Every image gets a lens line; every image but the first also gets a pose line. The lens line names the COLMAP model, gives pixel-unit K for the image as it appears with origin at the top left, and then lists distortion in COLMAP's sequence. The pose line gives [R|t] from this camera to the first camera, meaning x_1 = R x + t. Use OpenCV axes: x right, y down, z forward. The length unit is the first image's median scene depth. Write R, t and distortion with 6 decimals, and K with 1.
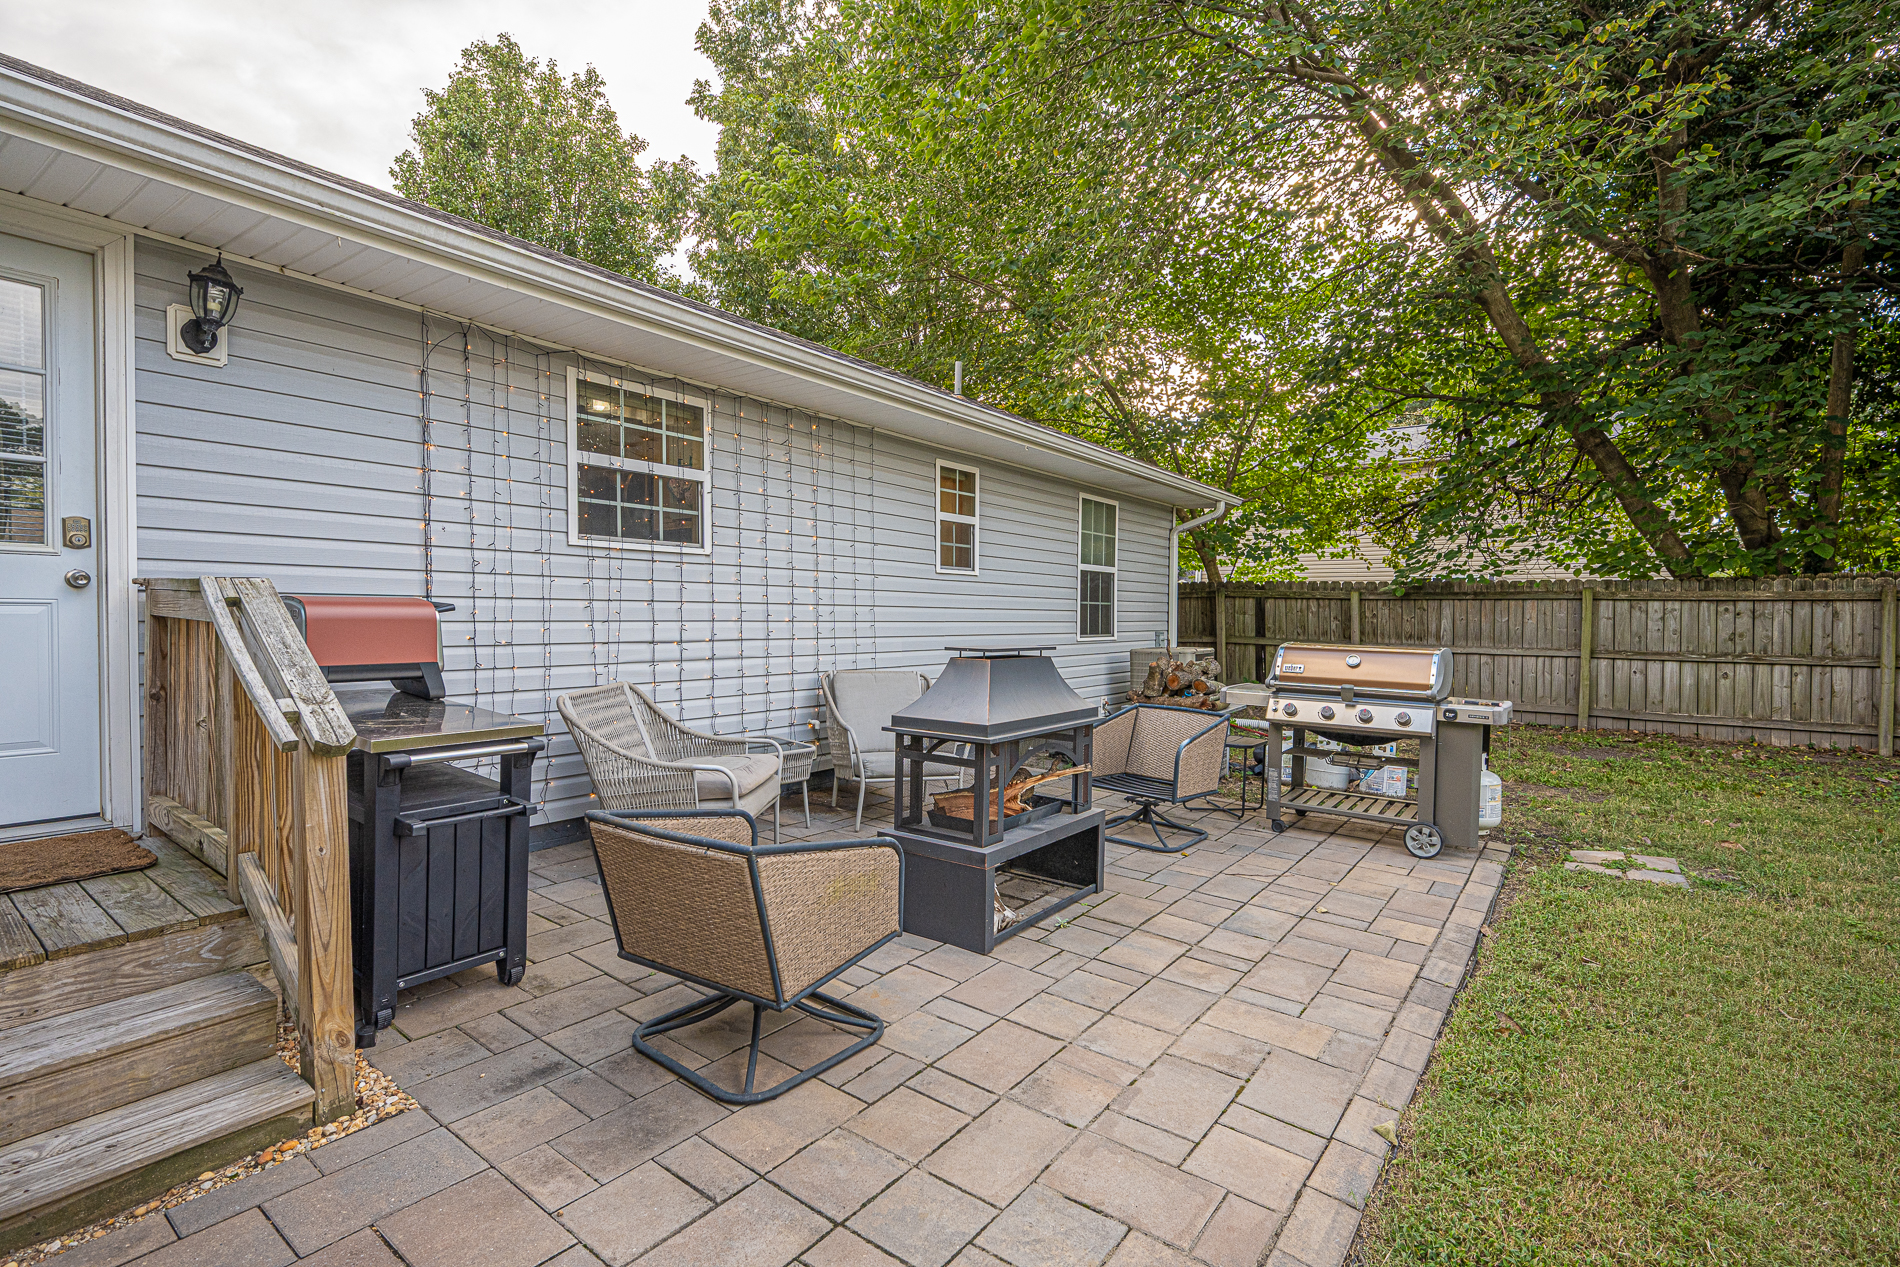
lens RADIAL K [[872.5, 0, 950.0], [0, 872.5, 633.5], [0, 0, 1]] dist [0.002289, 0.000195]
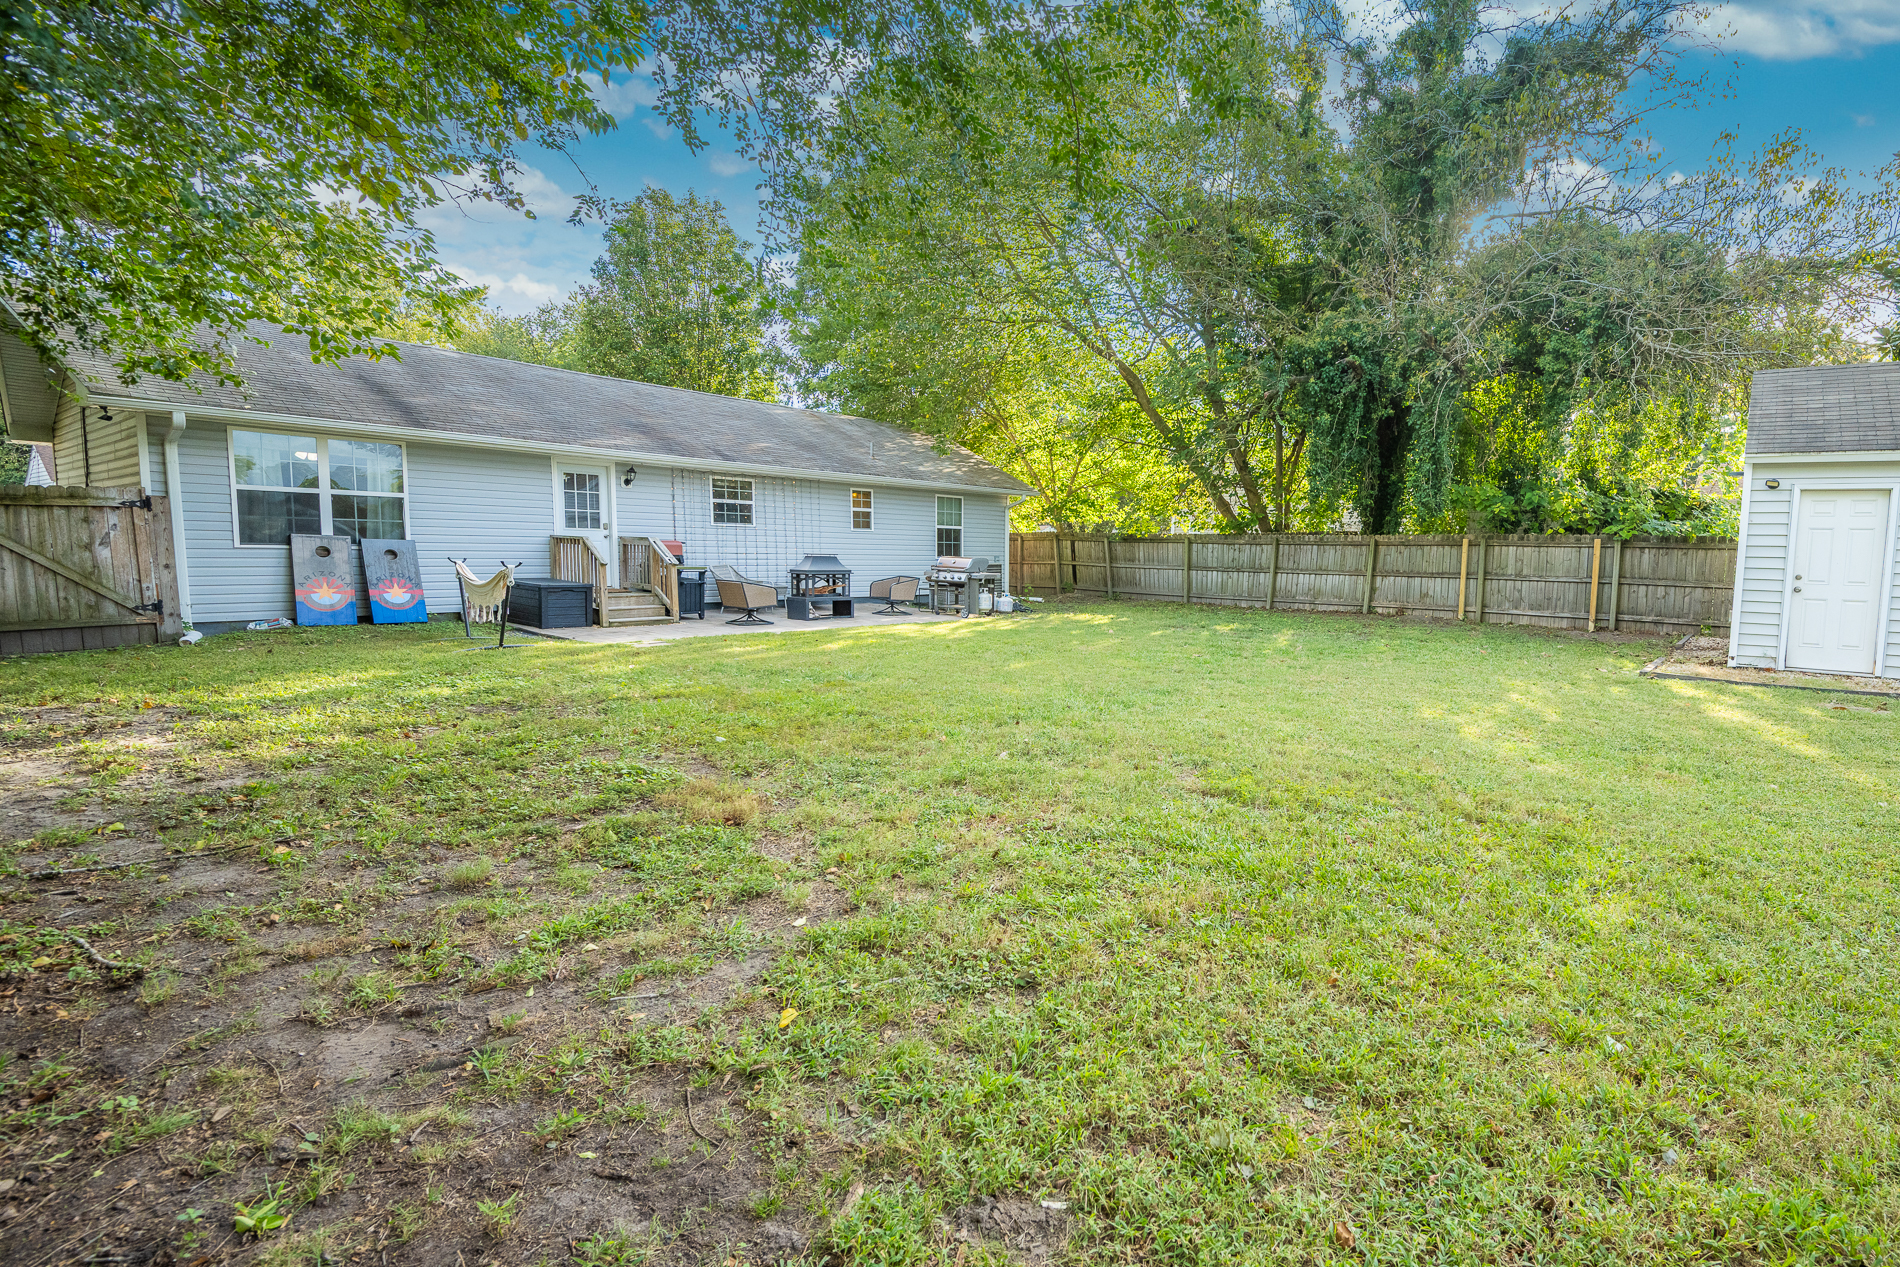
lens RADIAL K [[878.1, 0, 1133.4], [0, 878.1, 627.5], [0, 0, 1]] dist [-0.001323, -0.000072]
pose [[0.999432, 0.006234, 0.033118, 1.176989], [-0.008358, 0.997890, 0.064388, 0.071305], [-0.032647, -0.064628, 0.997375, -2.674181]]
